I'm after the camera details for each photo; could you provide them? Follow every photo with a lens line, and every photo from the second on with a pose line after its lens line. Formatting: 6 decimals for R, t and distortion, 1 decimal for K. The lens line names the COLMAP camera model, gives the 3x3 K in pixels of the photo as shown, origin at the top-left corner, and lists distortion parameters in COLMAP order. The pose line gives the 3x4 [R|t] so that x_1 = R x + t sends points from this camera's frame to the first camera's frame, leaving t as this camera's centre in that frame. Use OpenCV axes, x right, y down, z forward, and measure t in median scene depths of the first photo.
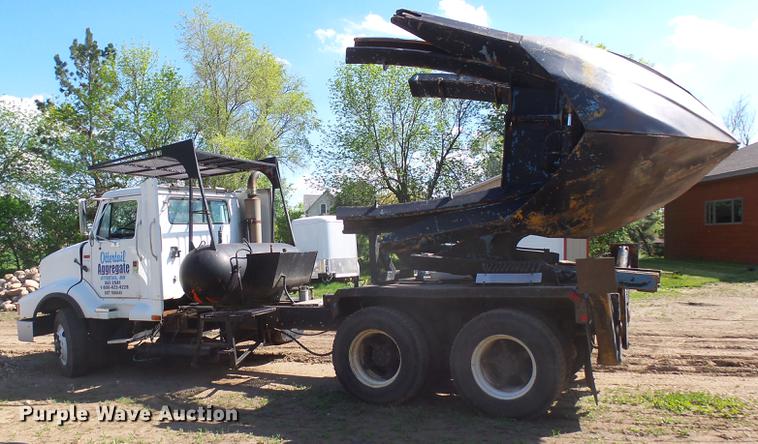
lens RADIAL K [[578.9, 0, 343.7], [0, 578.9, 243.7], [0, 0, 1]] dist [-0.004264, 0.006770]
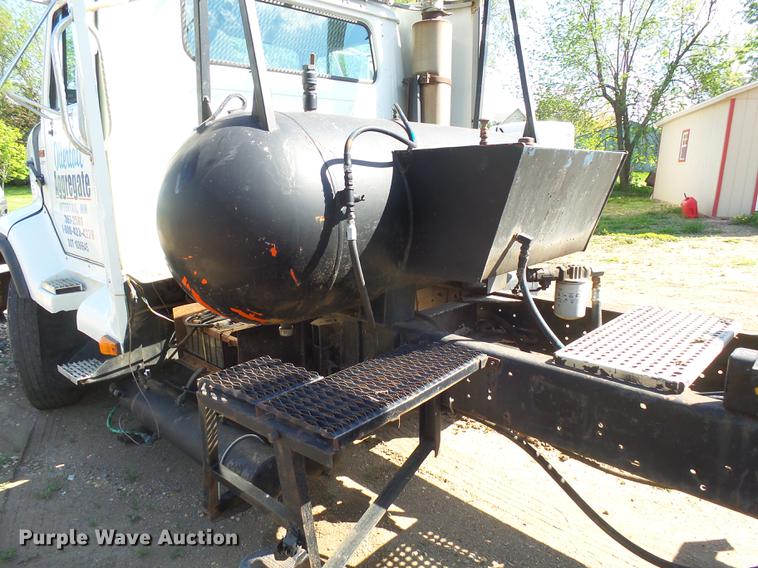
lens RADIAL K [[522.7, 0, 380.9], [0, 522.7, 284.8], [0, 0, 1]] dist [-0.006357, -0.000485]
pose [[0.964607, 0.087764, -0.248658, -0.100662], [-0.029071, 0.972634, 0.230519, 0.021788], [0.262085, -0.215131, 0.940760, 0.712696]]
